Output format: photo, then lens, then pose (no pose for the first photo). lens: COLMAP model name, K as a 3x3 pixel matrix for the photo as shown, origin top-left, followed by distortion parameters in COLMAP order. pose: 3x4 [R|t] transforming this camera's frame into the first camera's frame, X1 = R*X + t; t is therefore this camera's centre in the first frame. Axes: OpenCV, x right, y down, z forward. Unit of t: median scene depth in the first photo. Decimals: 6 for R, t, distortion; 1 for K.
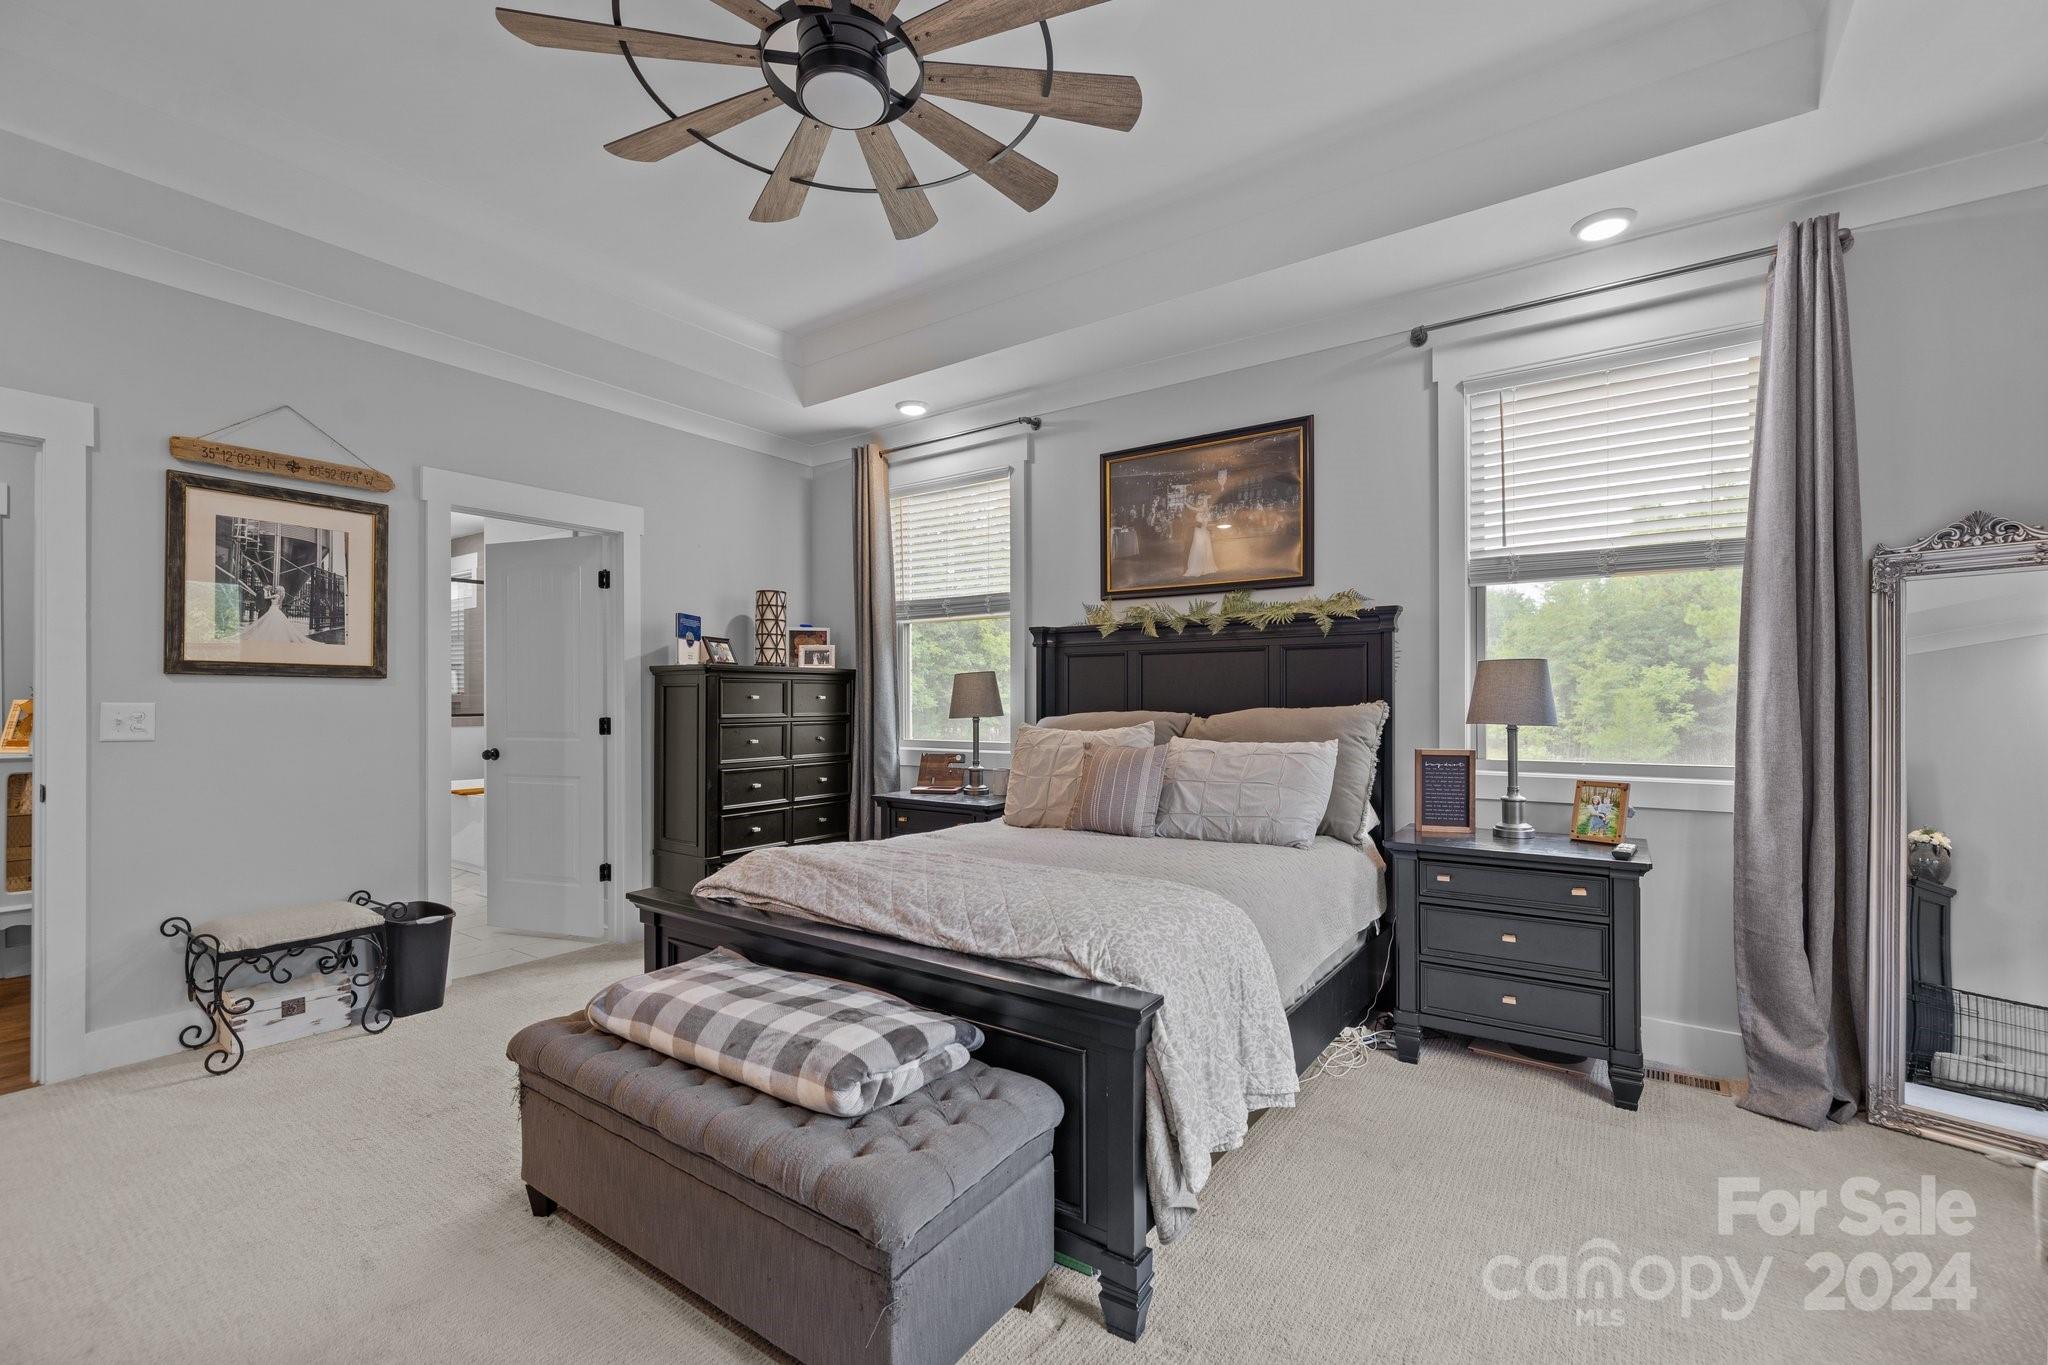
lens RADIAL K [[865.0, 0, 1022.5], [0, 865.0, 696.3], [0, 0, 1]] dist [-0.003316, -0.000239]
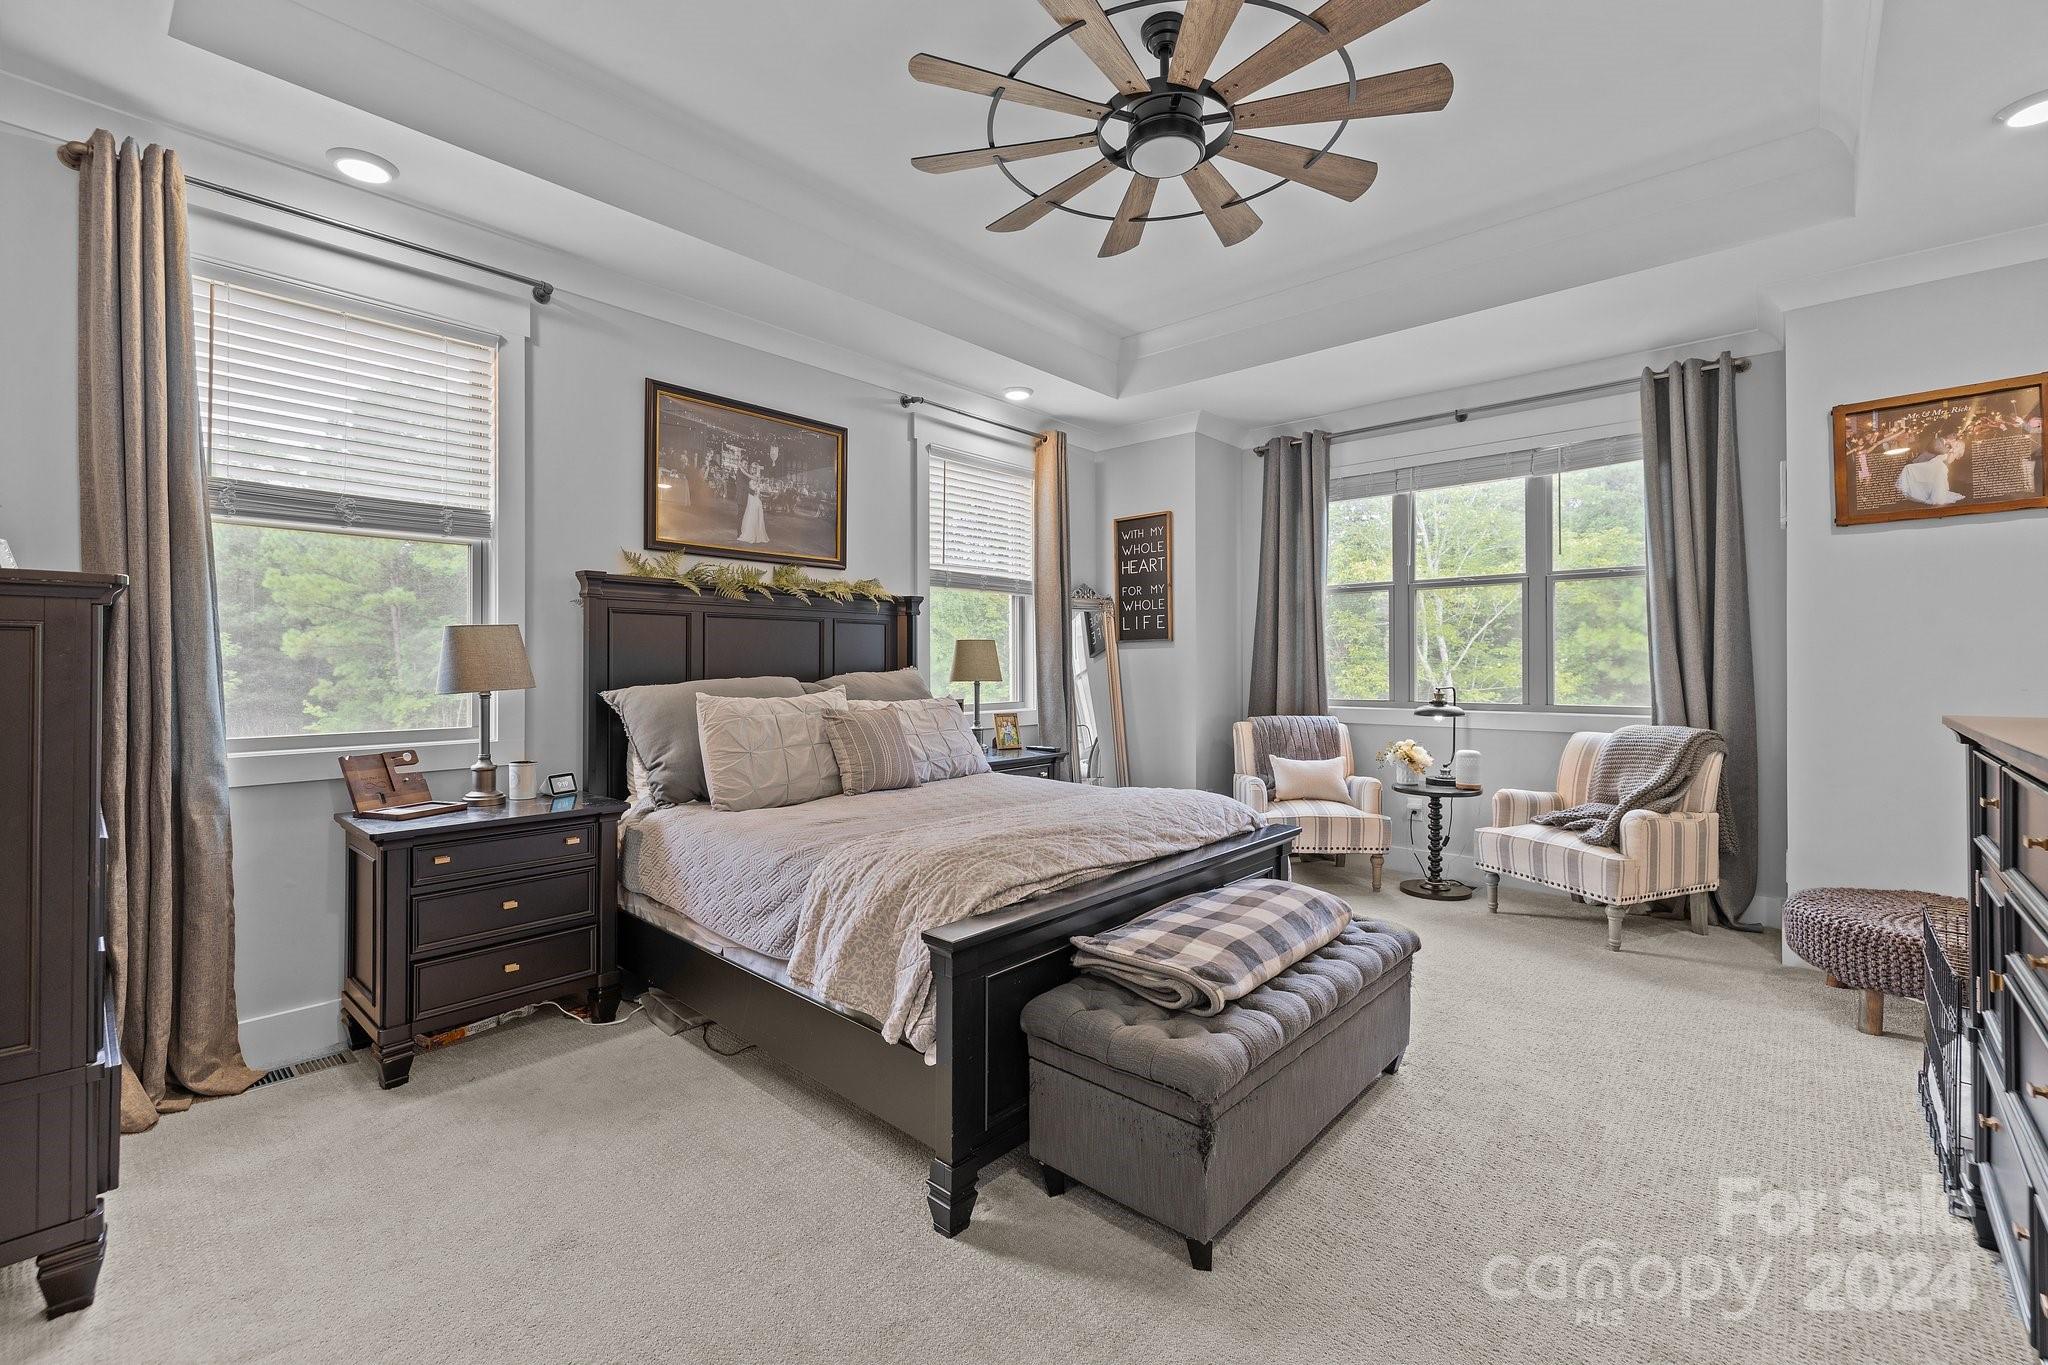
lens RADIAL K [[865.0, 0, 1002.0], [0, 865.0, 656.8], [0, 0, 1]] dist [-0.003316, -0.000239]
pose [[0.135848, 0.011200, 0.990666, -0.763768], [-0.003659, 0.999935, -0.010803, 0.004187], [-0.990723, -0.002157, 0.135880, 0.578959]]
